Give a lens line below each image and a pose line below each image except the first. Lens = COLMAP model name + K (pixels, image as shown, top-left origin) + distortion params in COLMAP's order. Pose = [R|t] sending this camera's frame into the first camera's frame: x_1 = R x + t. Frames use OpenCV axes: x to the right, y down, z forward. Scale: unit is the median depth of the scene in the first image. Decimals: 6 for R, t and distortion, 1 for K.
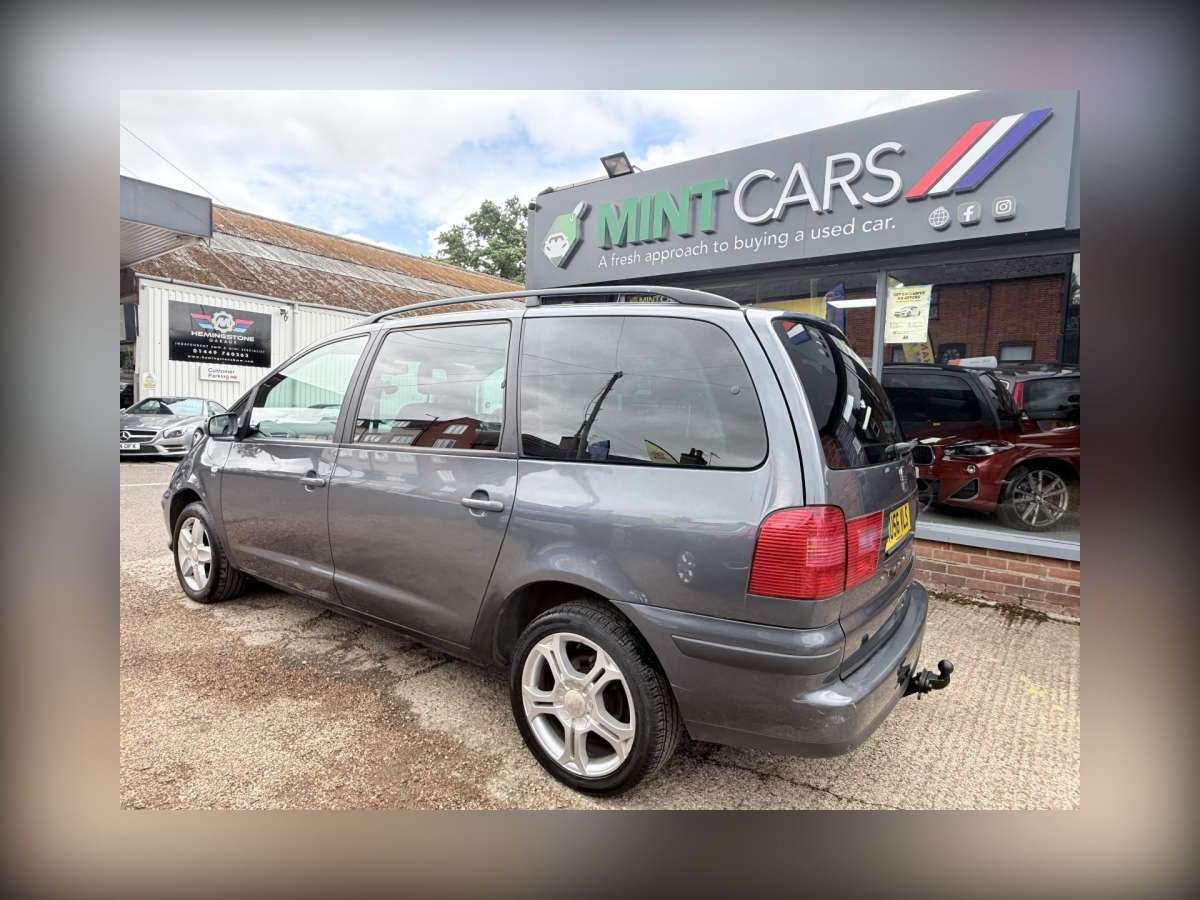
lens RADIAL K [[619.7, 0, 594.0], [0, 619.7, 451.8], [0, 0, 1]] dist [-0.004726, 0.006272]
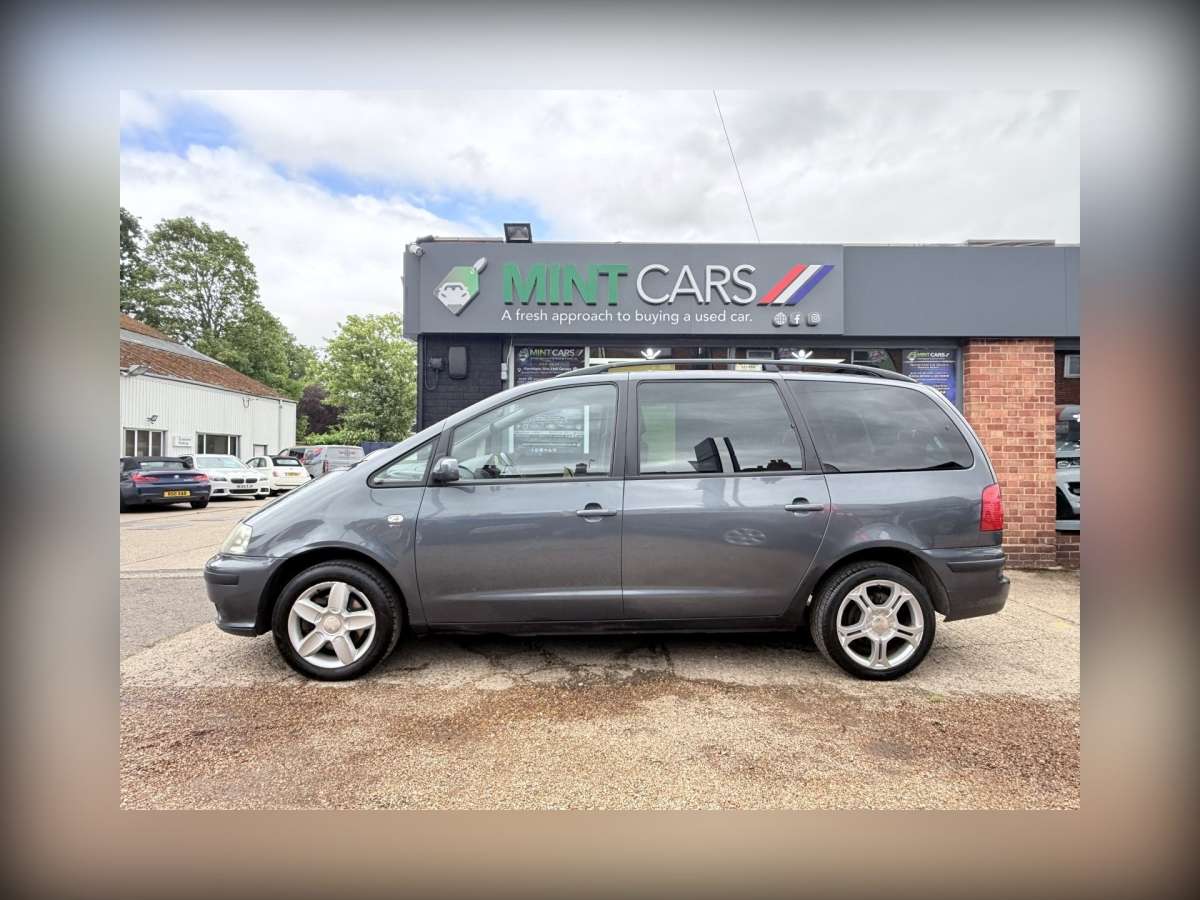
lens RADIAL K [[614.6, 0, 598.6], [0, 614.6, 453.9], [0, 0, 1]] dist [-0.000621, 0.001084]
pose [[0.788969, -0.030838, 0.613658, -0.730626], [0.069720, 0.996782, -0.039547, -0.008346], [-0.610464, 0.073986, 0.788581, 0.077237]]
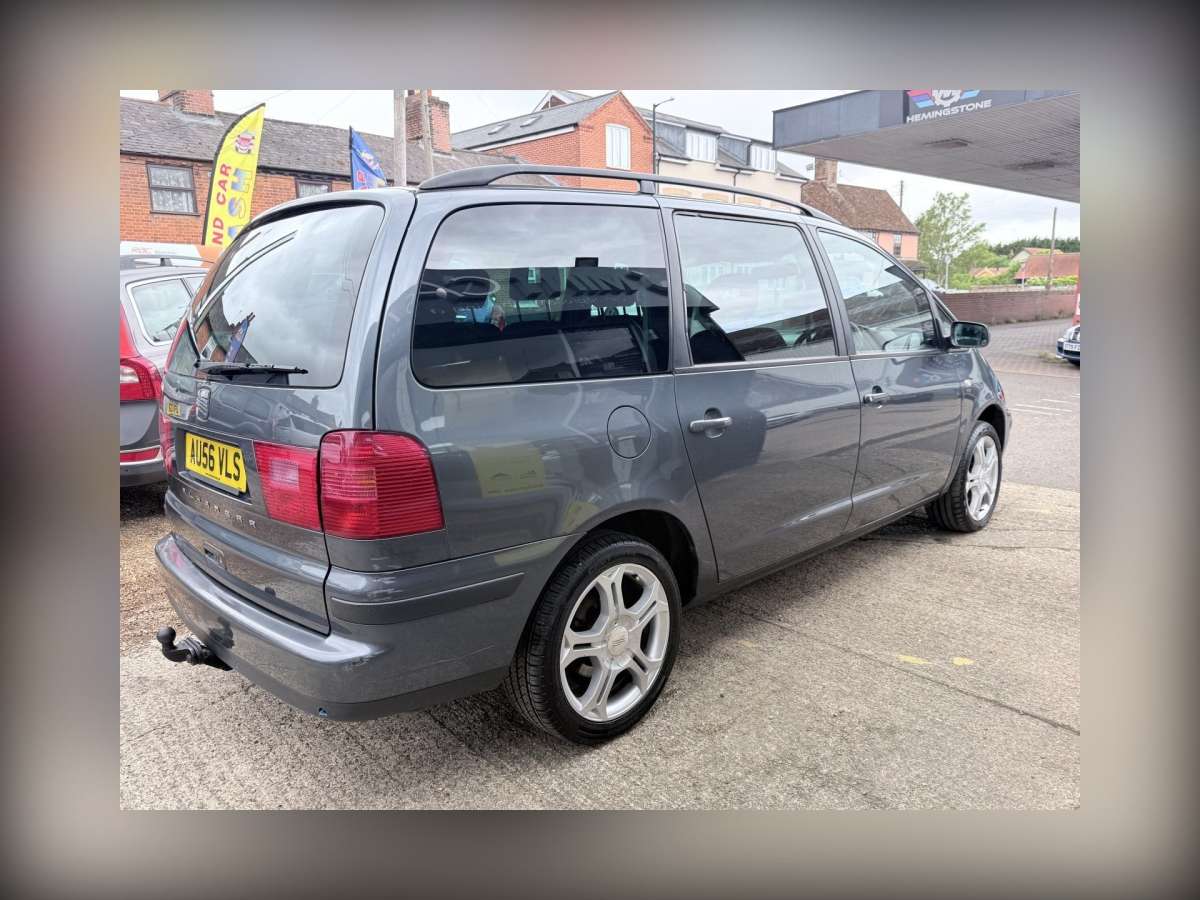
lens RADIAL K [[763.1, 0, 596.1], [0, 763.1, 449.3], [0, 0, 1]] dist [0.028276, -0.031659]
pose [[-0.186478, 0.152521, -0.970548, 0.701645], [-0.057660, 0.984474, 0.165788, -0.047045], [0.980766, 0.086878, -0.174789, 0.853040]]
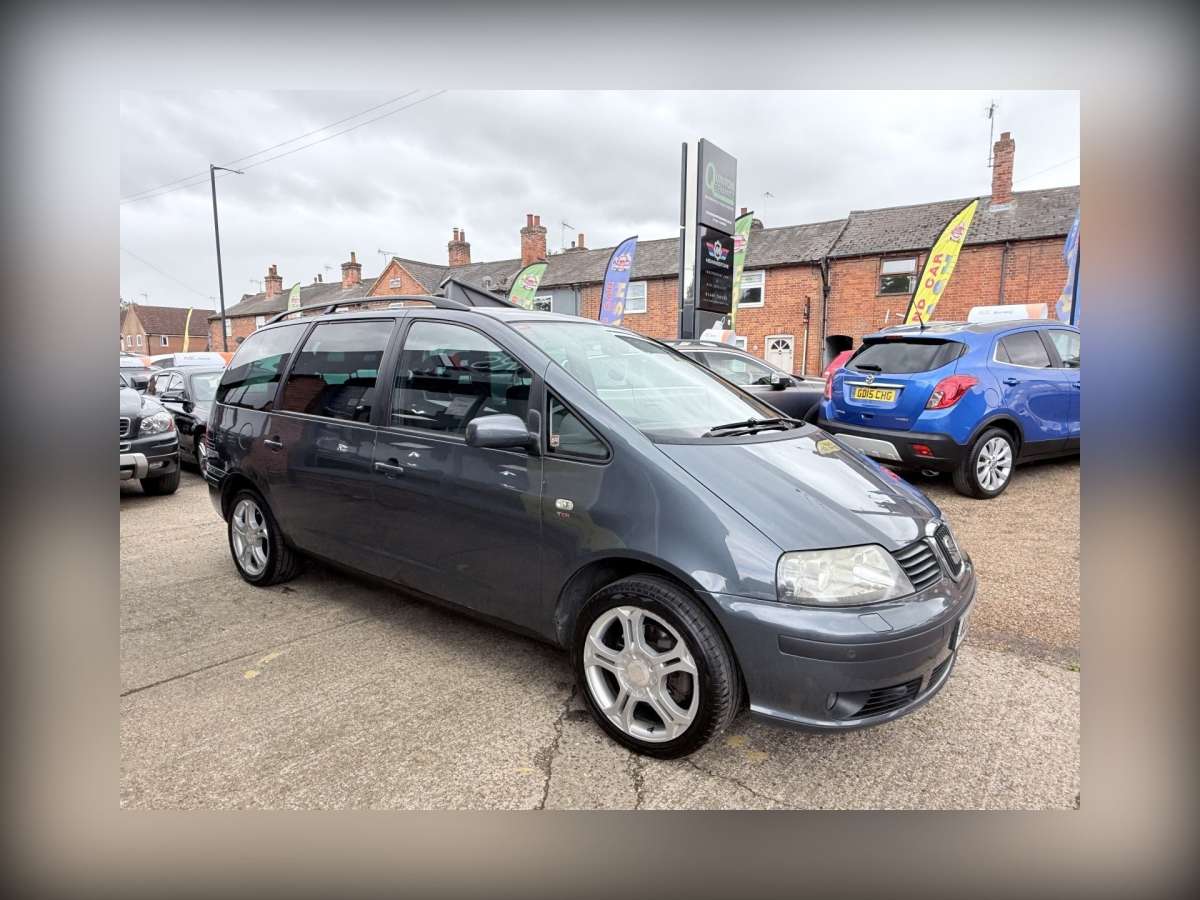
lens RADIAL K [[614.6, 0, 589.8], [0, 614.6, 447.1], [0, 0, 1]] dist [-0.000621, 0.001084]
pose [[-0.998394, -0.046077, 0.032951, -0.288720], [-0.038717, 0.979672, 0.196834, -0.145467], [-0.041350, 0.195242, -0.979883, 1.597779]]
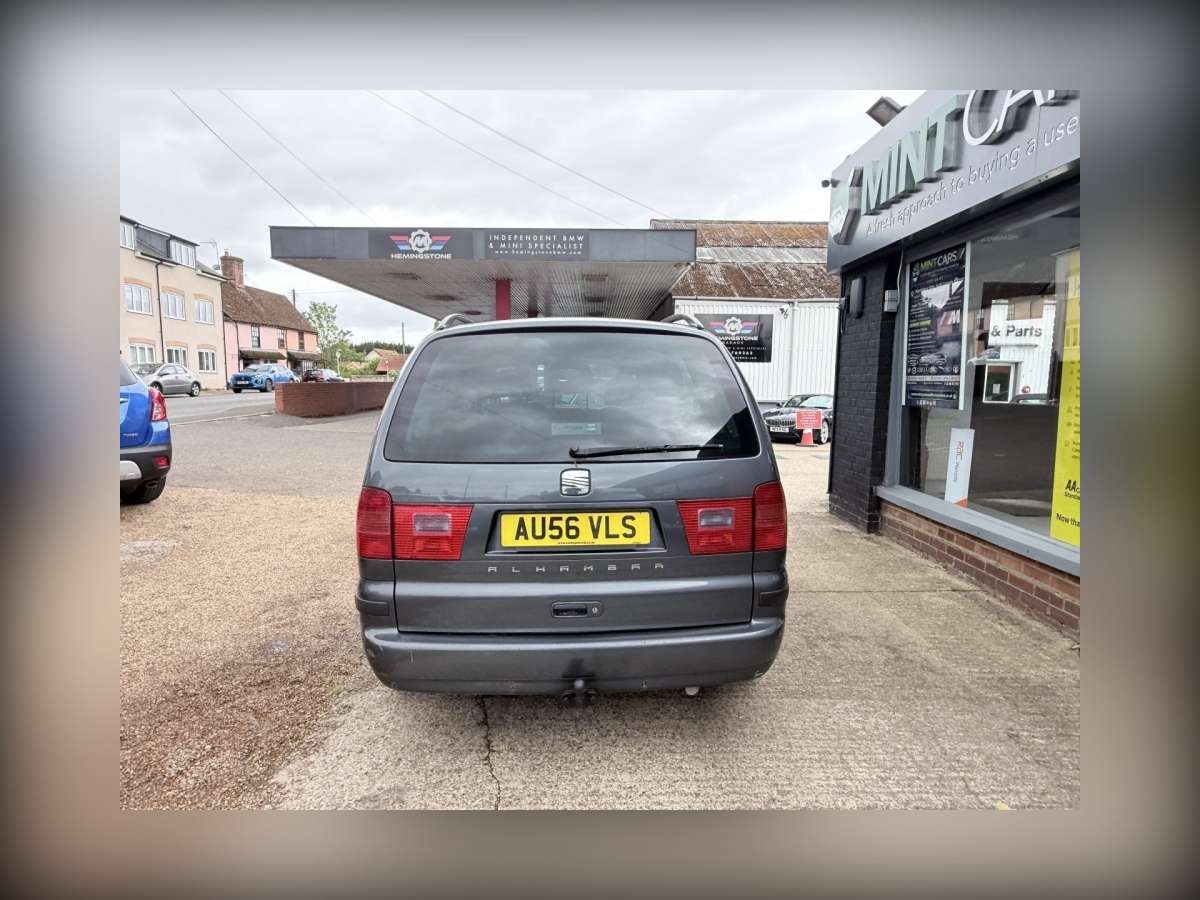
lens RADIAL K [[619.7, 0, 592.0], [0, 619.7, 450.8], [0, 0, 1]] dist [-0.004726, 0.006272]
pose [[0.616661, 0.052654, -0.785466, 0.646581], [-0.037880, 0.998590, 0.037202, -0.021562], [0.786317, 0.006813, 0.617786, 0.216662]]
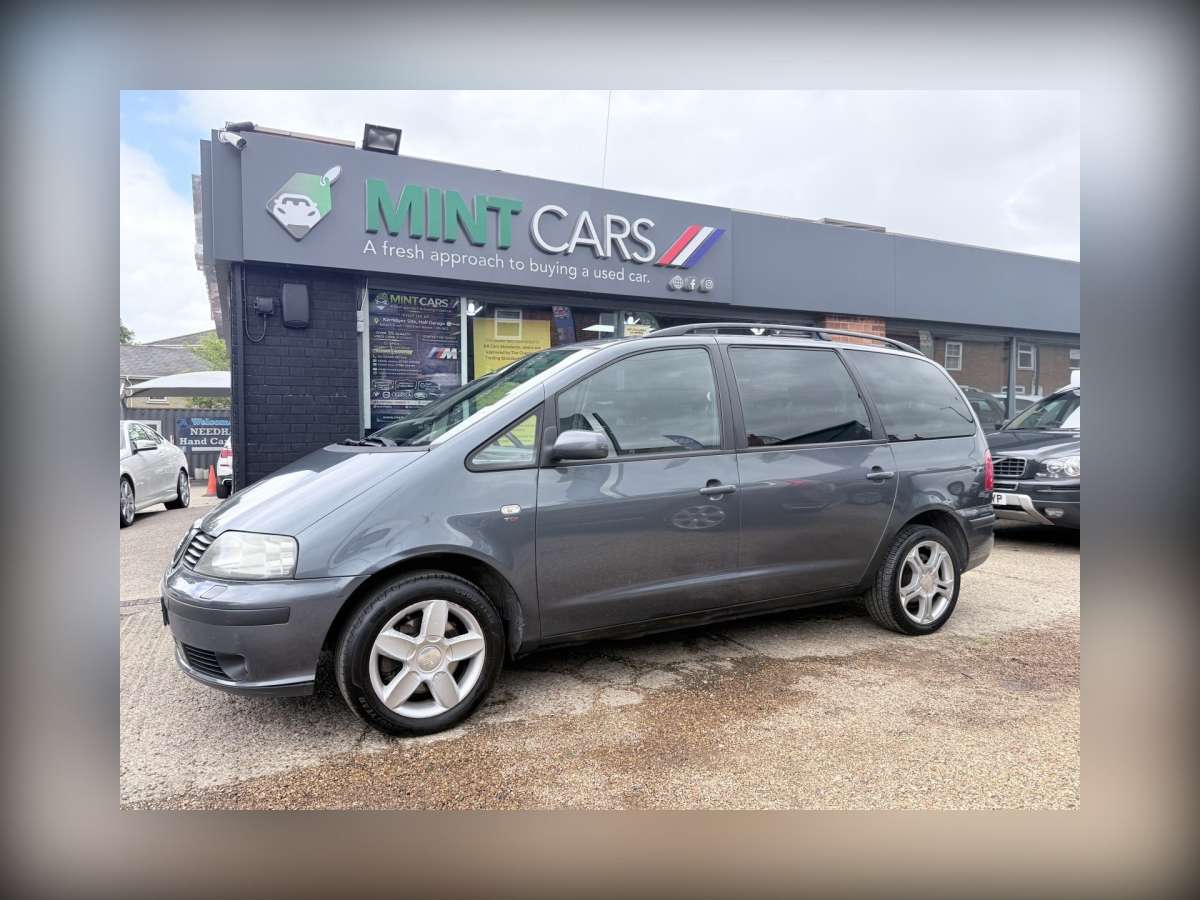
lens RADIAL K [[723.4, 0, 603.9], [0, 723.4, 450.3], [0, 0, 1]] dist [0.036320, -0.028369]
pose [[0.427963, -0.061838, 0.901678, -1.029943], [0.092046, 0.995451, 0.024581, -0.039768], [-0.899097, 0.072476, 0.431709, 0.425645]]
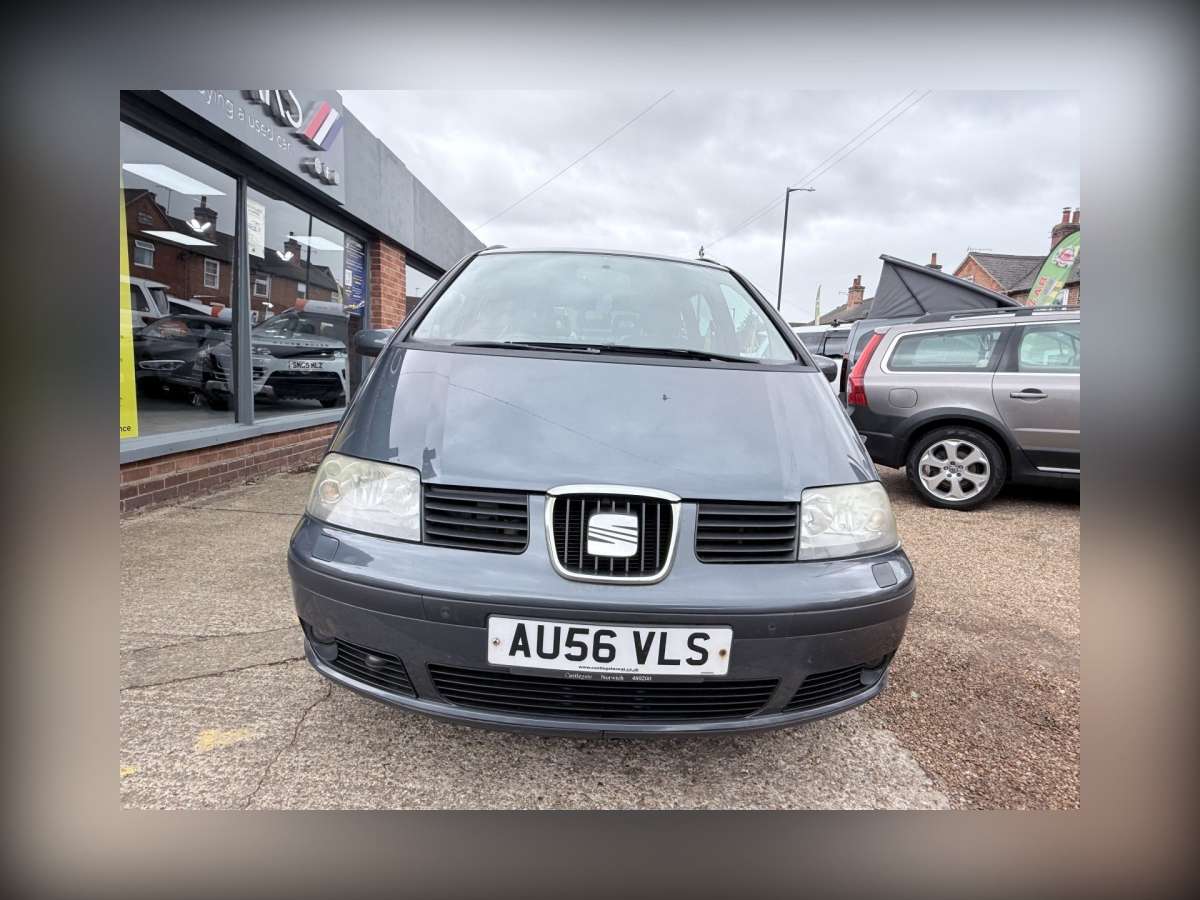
lens RADIAL K [[619.7, 0, 594.7], [0, 619.7, 455.2], [0, 0, 1]] dist [-0.004726, 0.006272]
pose [[-0.595424, -0.176032, 0.783890, -0.808075], [-0.010424, 0.977312, 0.211549, -0.075477], [-0.803344, 0.117790, -0.583750, 1.280425]]
